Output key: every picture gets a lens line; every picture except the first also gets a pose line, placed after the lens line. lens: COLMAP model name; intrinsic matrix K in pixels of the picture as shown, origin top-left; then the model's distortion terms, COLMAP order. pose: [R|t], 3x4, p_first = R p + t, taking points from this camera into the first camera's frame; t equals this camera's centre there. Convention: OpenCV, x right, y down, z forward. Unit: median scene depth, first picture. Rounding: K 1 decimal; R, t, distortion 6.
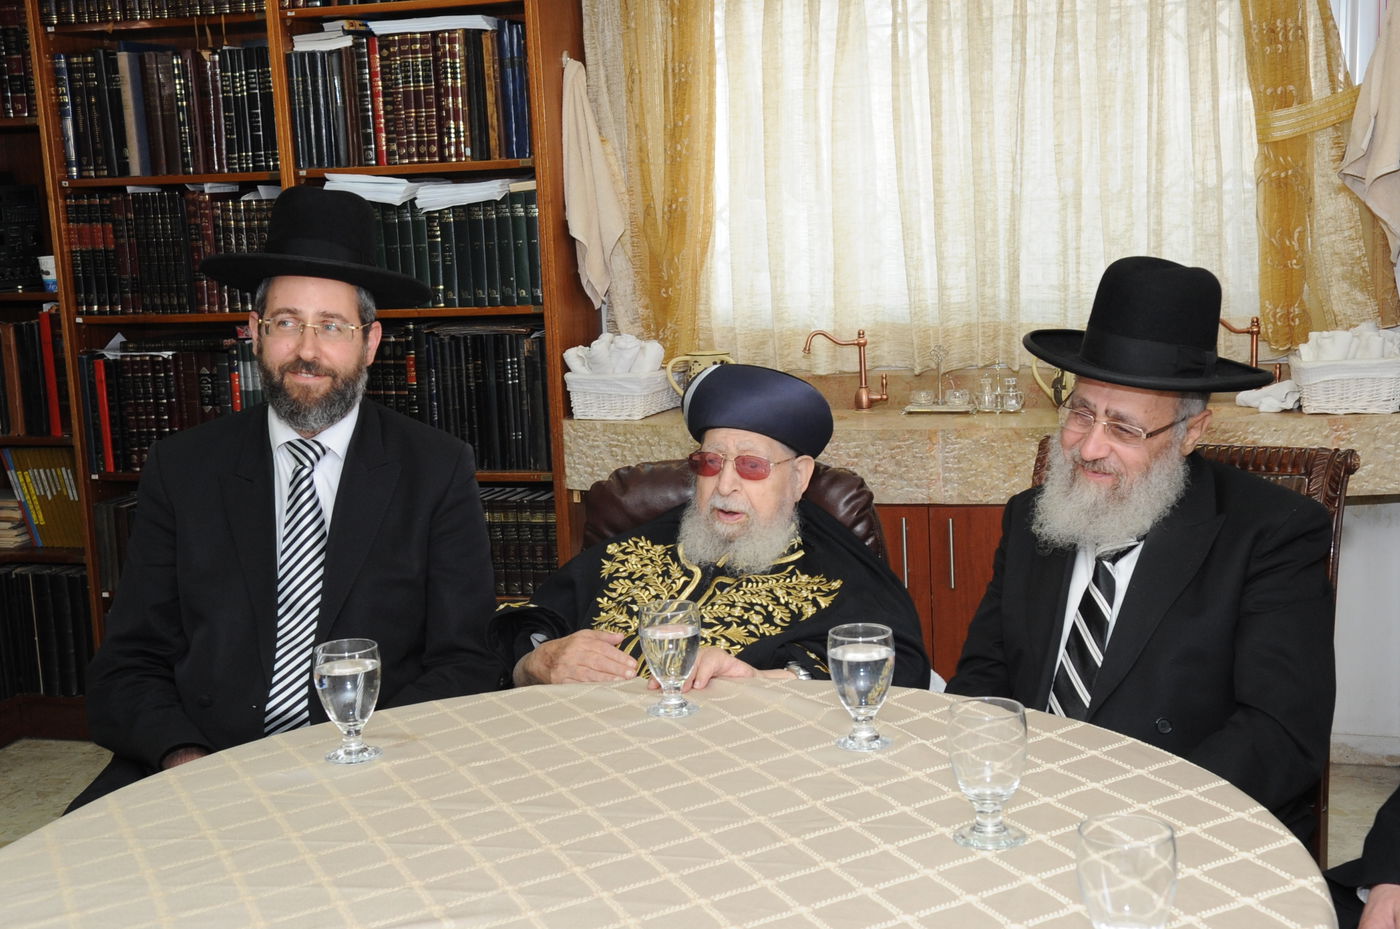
lens RADIAL K [[1862.2, 0, 694.1], [0, 1862.2, 464.1], [0, 0, 1]] dist [0.114972, 0.000000]
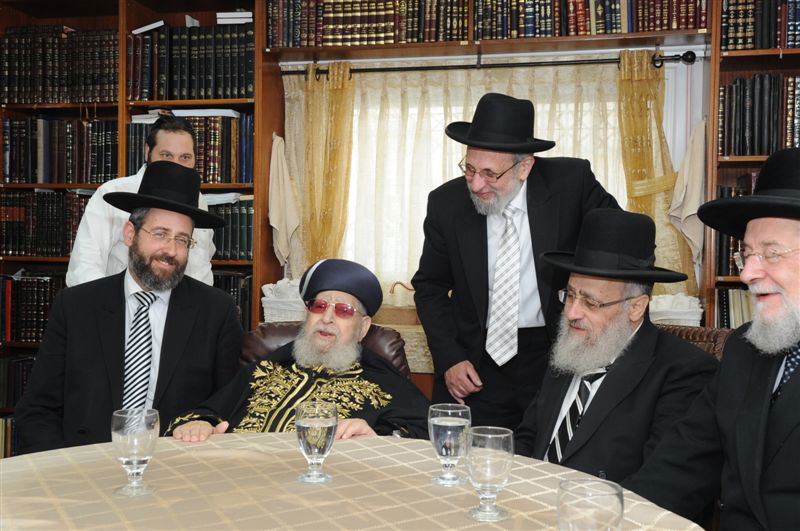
lens RADIAL K [[920.5, 0, 401.5], [0, 920.5, 269.9], [0, 0, 1]] dist [0.074584, 0.000000]
pose [[0.996529, 0.061983, 0.055579, 0.017121], [-0.053509, 0.988309, -0.142768, 0.048048], [-0.063778, 0.139298, 0.988194, 0.076723]]
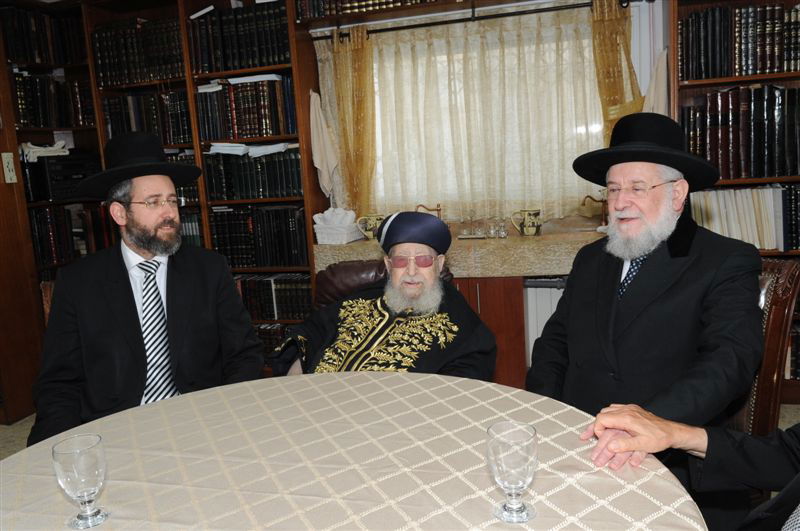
lens RADIAL K [[664.5, 0, 399.2], [0, 664.5, 267.8], [0, 0, 1]] dist [0.001292, -0.045048]
pose [[0.999737, -0.022076, 0.006191, 0.032515], [0.021981, 0.999646, 0.015013, -0.004868], [-0.006520, -0.014873, 0.999868, 0.158561]]
